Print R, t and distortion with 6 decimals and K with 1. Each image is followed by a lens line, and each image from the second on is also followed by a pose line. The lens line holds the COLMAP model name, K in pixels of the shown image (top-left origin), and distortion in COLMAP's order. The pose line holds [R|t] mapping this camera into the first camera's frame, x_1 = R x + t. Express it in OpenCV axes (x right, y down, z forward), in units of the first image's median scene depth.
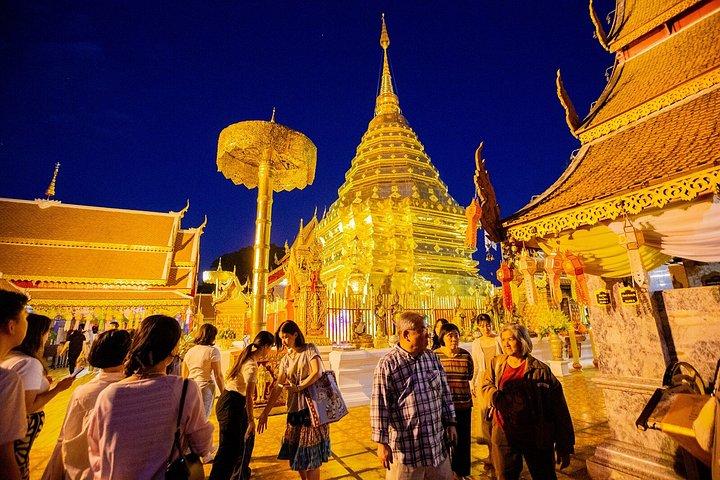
lens RADIAL K [[330.9, 0, 360.0], [0, 330.9, 240.0], [0, 0, 1]] dist [-0.059255, 0.030009]
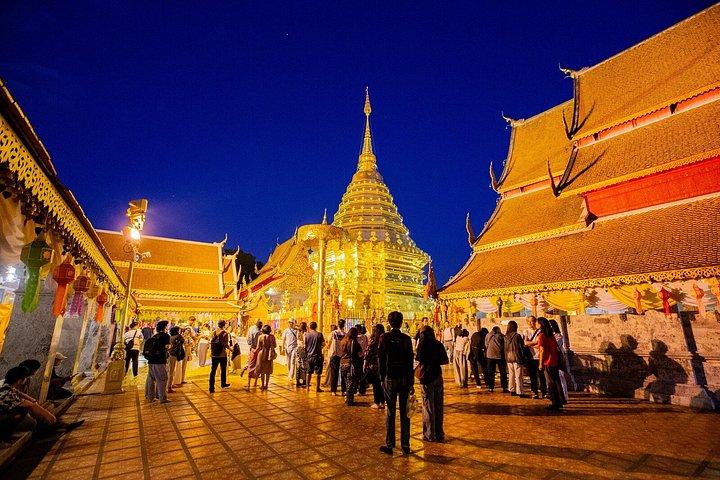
lens RADIAL K [[330.9, 0, 360.0], [0, 330.9, 240.0], [0, 0, 1]] dist [-0.059255, 0.030009]
pose [[0.987881, 0.062513, 0.142068, -0.153858], [-0.060226, 0.997977, -0.020347, -0.095009], [-0.143053, 0.011544, 0.989648, -0.407332]]
